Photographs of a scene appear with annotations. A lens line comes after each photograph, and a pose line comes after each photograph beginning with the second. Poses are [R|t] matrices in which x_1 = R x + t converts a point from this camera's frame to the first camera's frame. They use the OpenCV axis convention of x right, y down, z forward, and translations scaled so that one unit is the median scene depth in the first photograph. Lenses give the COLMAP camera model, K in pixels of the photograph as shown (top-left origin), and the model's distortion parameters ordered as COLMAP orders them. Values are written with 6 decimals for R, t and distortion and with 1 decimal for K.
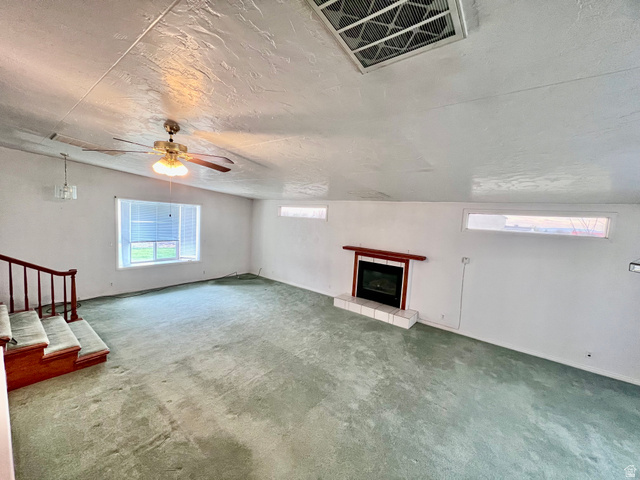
lens RADIAL K [[256.0, 0, 318.4], [0, 256.0, 238.2], [0, 0, 1]] dist [-0.000203, -0.000060]
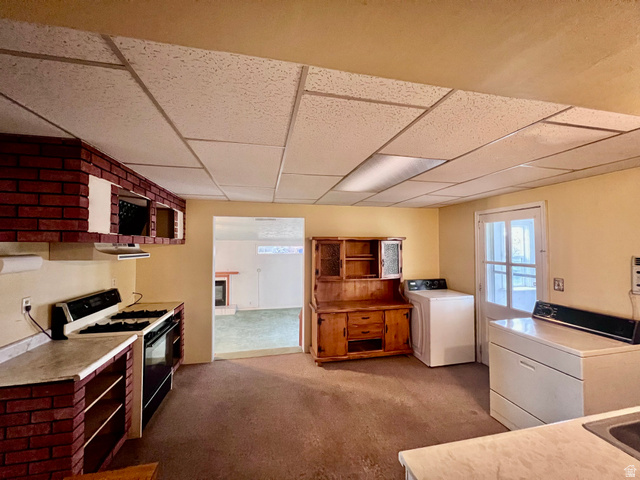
lens RADIAL K [[256.0, 0, 320.1], [0, 256.0, 239.2], [0, 0, 1]] dist [-0.000203, -0.000060]
pose [[0.635570, -0.040896, 0.770959, -0.820512], [0.102231, 0.994261, -0.031537, -0.051887], [-0.765245, 0.098860, 0.636103, -0.824431]]
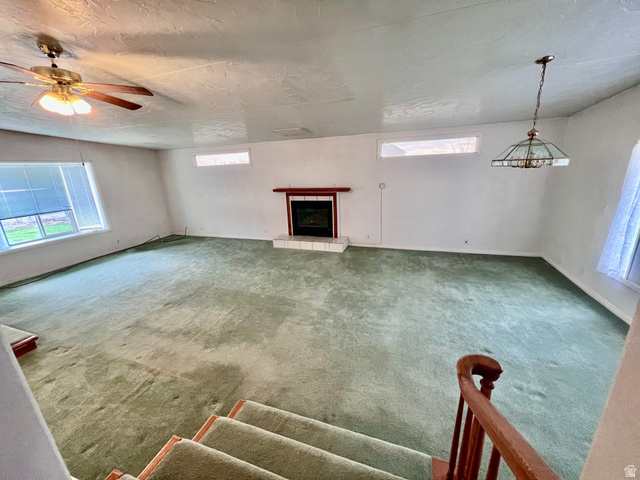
lens RADIAL K [[256.0, 0, 317.7], [0, 256.0, 239.1], [0, 0, 1]] dist [-0.000203, -0.000060]
pose [[0.943919, -0.182115, 0.275411, -0.086573], [0.124428, 0.968835, 0.214187, 0.046941], [-0.305834, -0.167907, 0.937162, -0.055108]]
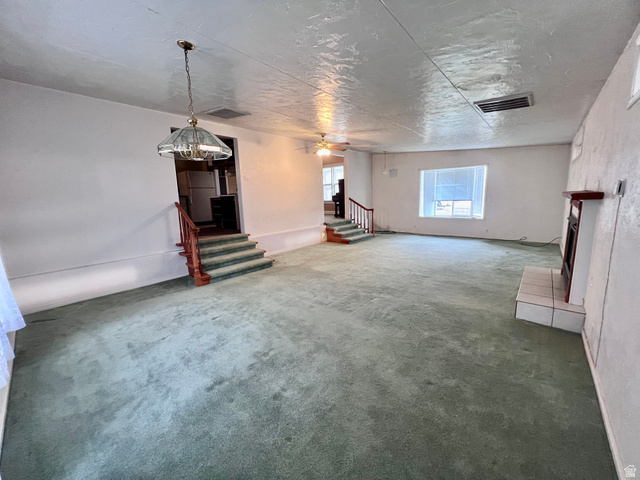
lens RADIAL K [[256.0, 0, 318.8], [0, 256.0, 238.3], [0, 0, 1]] dist [-0.000203, -0.000060]
pose [[-0.070360, 0.103082, -0.992181, 1.273853], [-0.054723, 0.992750, 0.107021, 0.185805], [0.996020, 0.061825, -0.064209, 0.812806]]
